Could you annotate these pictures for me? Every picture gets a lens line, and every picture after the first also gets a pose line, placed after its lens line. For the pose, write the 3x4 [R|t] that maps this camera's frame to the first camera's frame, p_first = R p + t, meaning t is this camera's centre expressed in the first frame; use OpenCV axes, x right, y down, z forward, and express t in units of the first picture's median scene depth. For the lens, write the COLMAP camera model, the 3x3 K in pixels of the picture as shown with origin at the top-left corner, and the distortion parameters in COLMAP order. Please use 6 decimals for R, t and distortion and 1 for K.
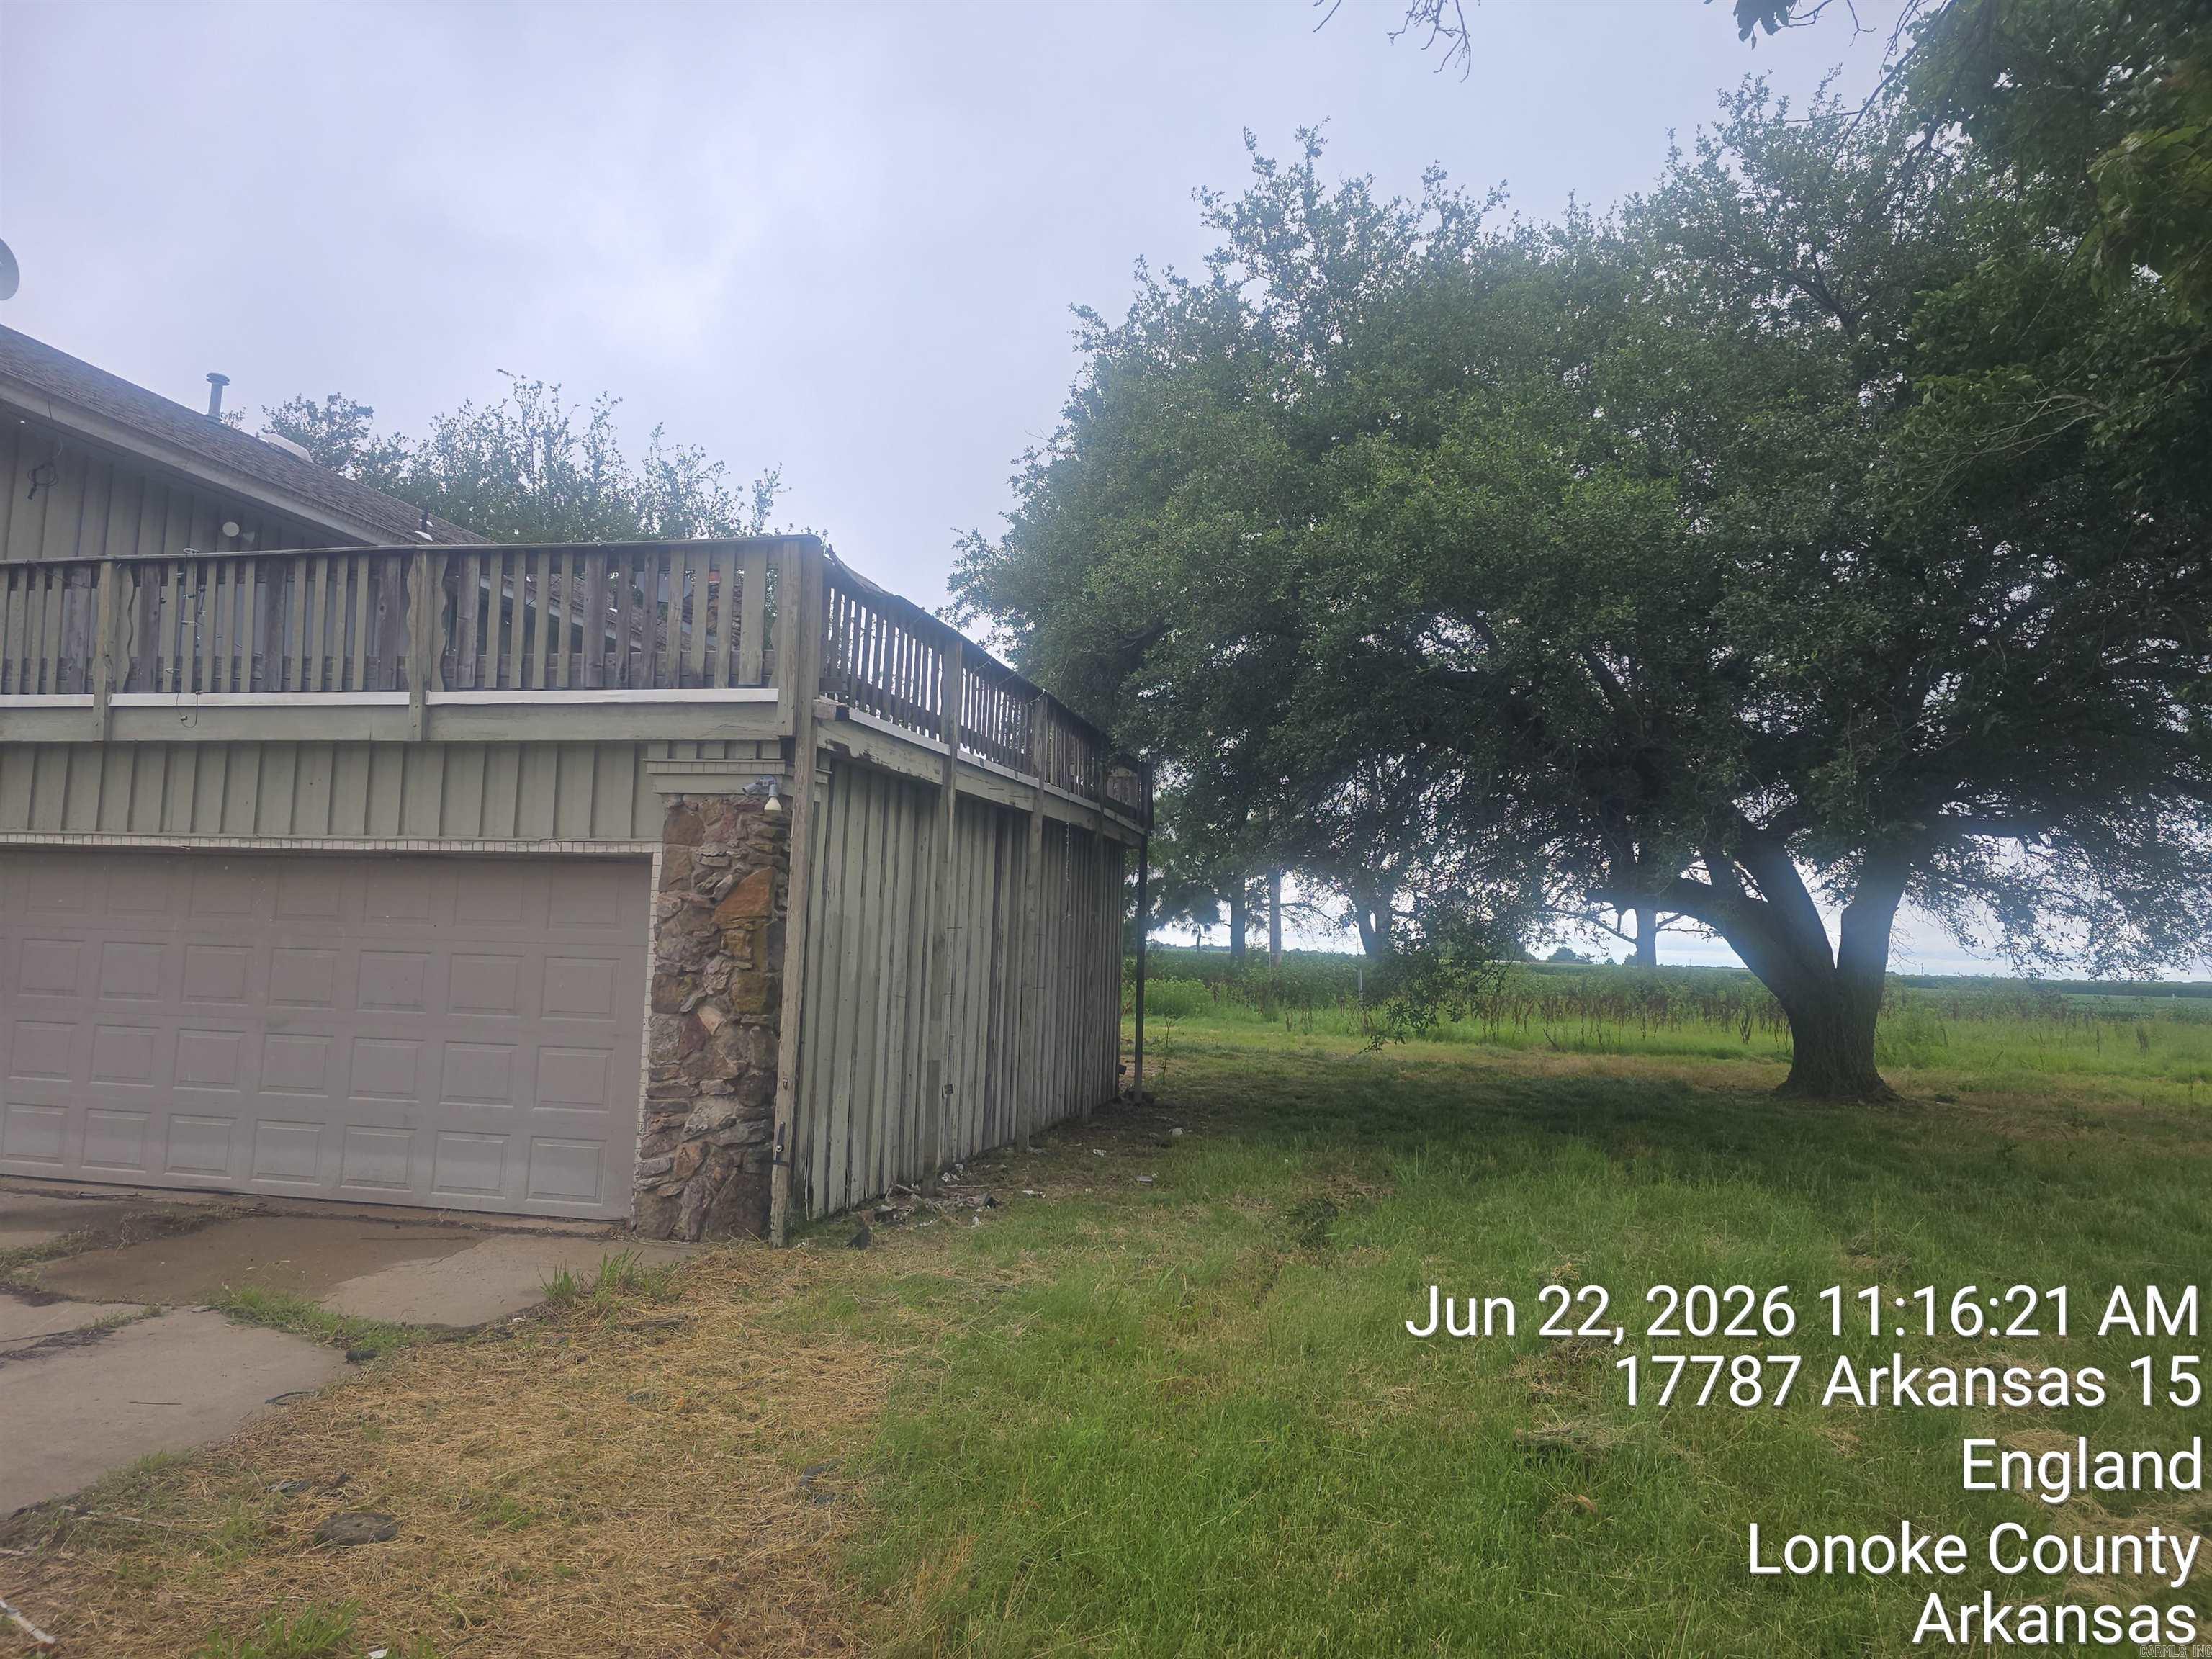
lens RADIAL K [[1509.6, 0, 1112.5], [0, 1509.6, 827.0], [0, 0, 1]] dist [0.048082, -0.002372]
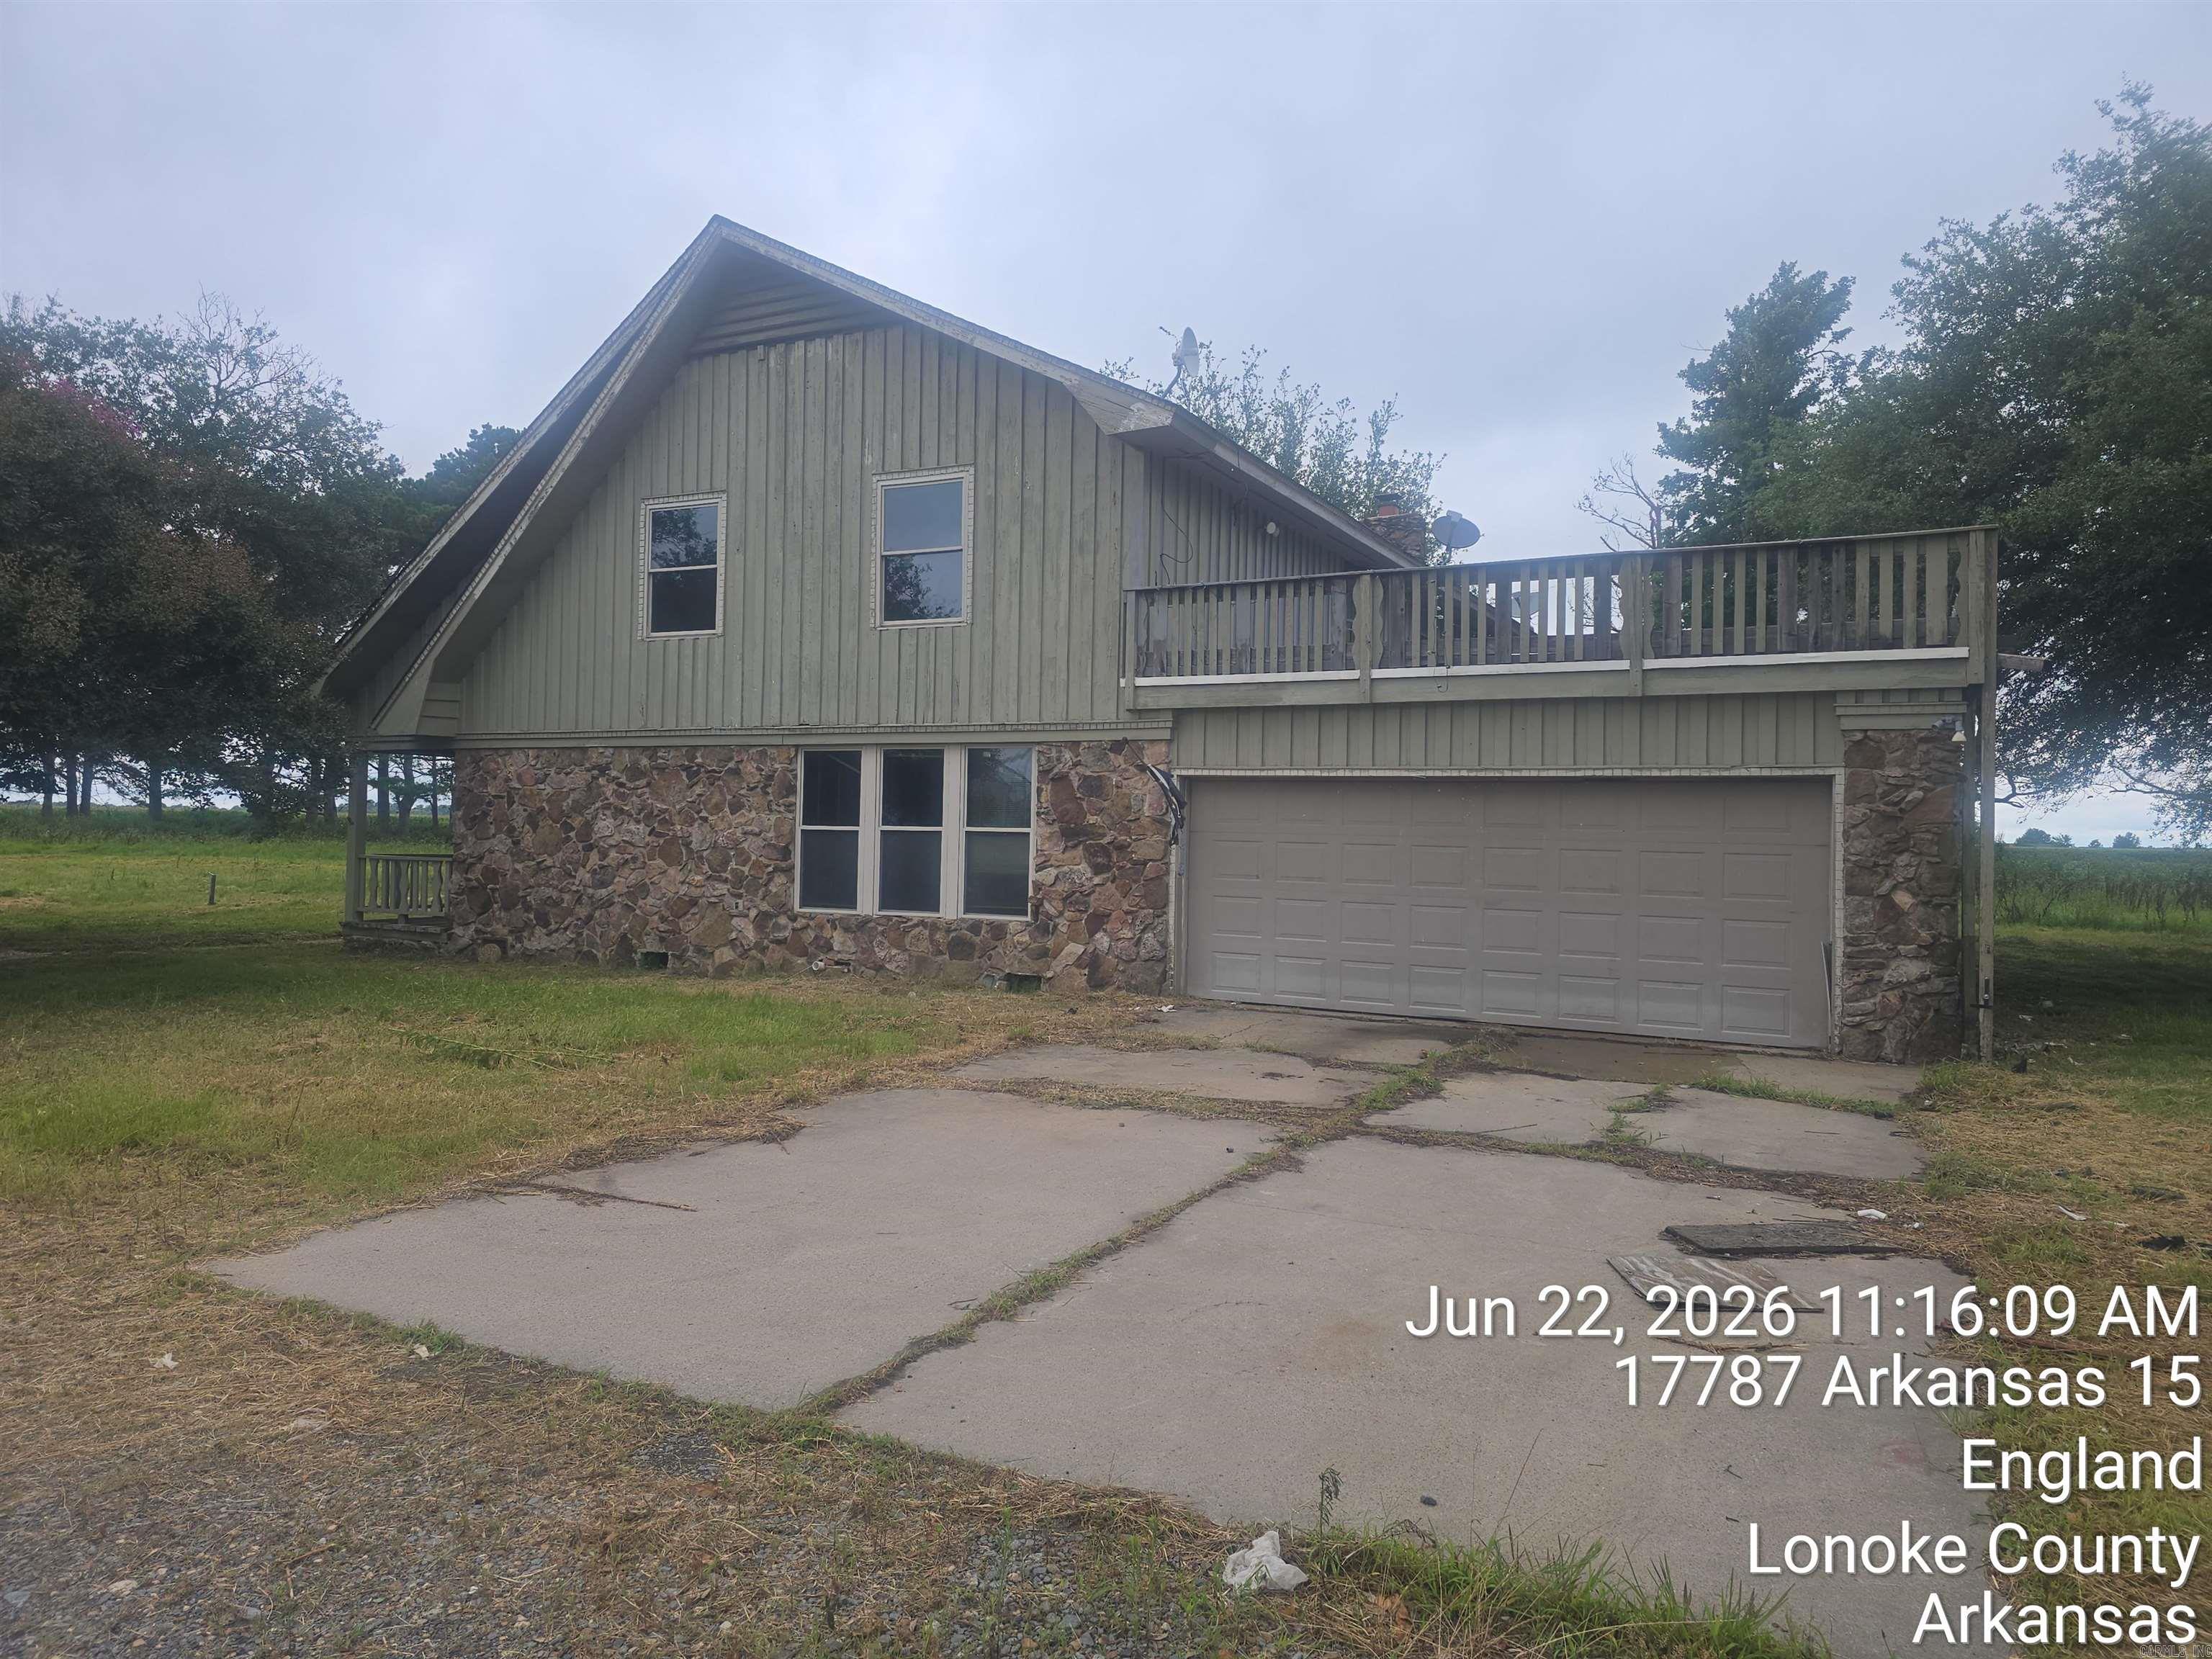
lens RADIAL K [[1509.6, 0, 1100.2], [0, 1509.6, 826.2], [0, 0, 1]] dist [0.048082, -0.002372]
pose [[0.968808, -0.013027, -0.247469, -0.600369], [0.030958, 0.997157, 0.068704, -0.050198], [0.245870, -0.074222, 0.966457, -0.450261]]
